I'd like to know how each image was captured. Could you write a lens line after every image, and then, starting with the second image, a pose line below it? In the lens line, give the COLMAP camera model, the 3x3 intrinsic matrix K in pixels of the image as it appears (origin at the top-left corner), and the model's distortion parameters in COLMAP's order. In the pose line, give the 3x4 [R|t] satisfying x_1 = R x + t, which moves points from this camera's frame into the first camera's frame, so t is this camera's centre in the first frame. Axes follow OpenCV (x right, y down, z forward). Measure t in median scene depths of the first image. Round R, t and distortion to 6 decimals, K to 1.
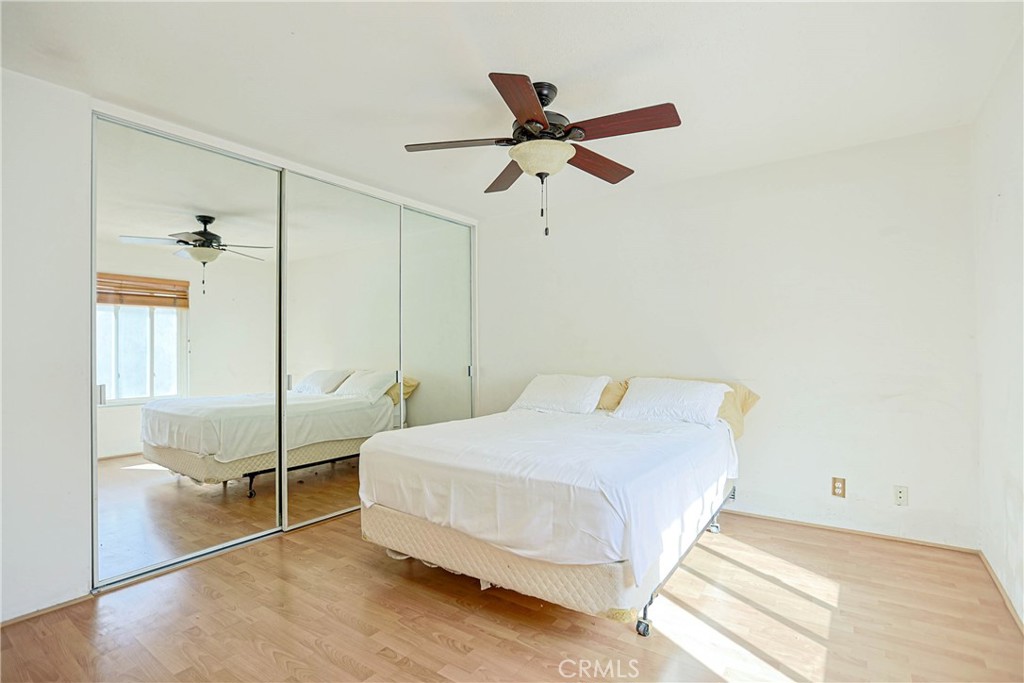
lens RADIAL K [[494.1, 0, 509.9], [0, 494.1, 344.4], [0, 0, 1]] dist [-0.048681, 0.012839]
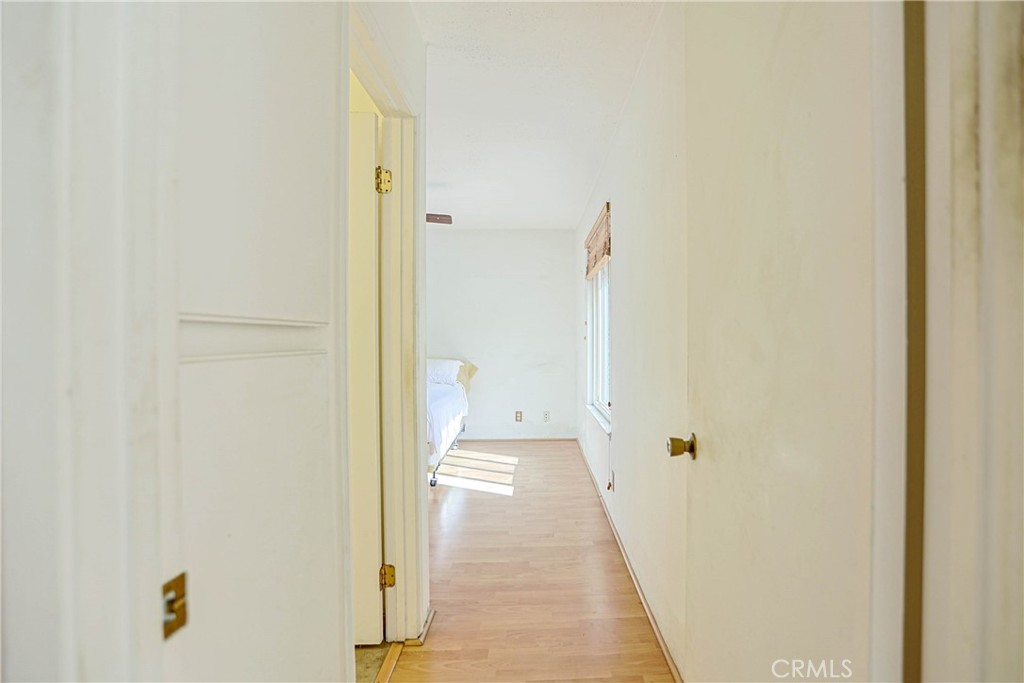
lens RADIAL K [[505.7, 0, 519.6], [0, 505.7, 353.3], [0, 0, 1]] dist [-0.055126, 0.022136]
pose [[0.829428, -0.011042, 0.558505, -0.418391], [-0.010833, 0.999299, 0.035844, -0.008595], [-0.558509, -0.035781, 0.828727, -0.634199]]
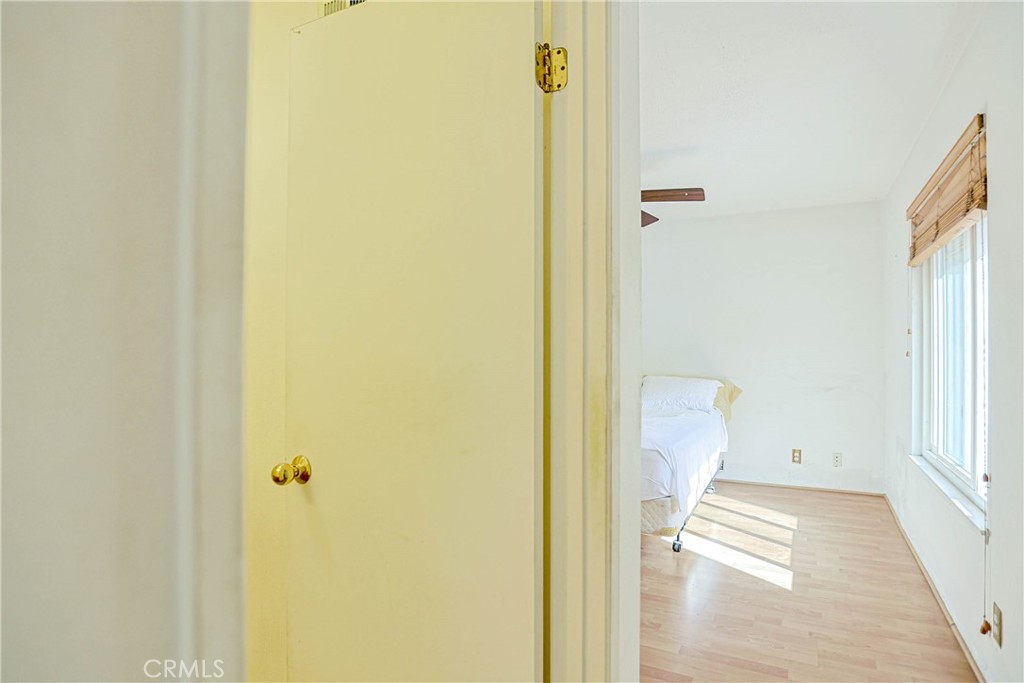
lens RADIAL K [[515.8, 0, 570.9], [0, 515.8, 349.1], [0, 0, 1]] dist [-0.069675, 0.026296]
pose [[0.982516, 0.007593, 0.186021, -0.243417], [-0.009585, 0.999906, 0.009809, -0.016148], [-0.185929, -0.011420, 0.982497, -0.325318]]
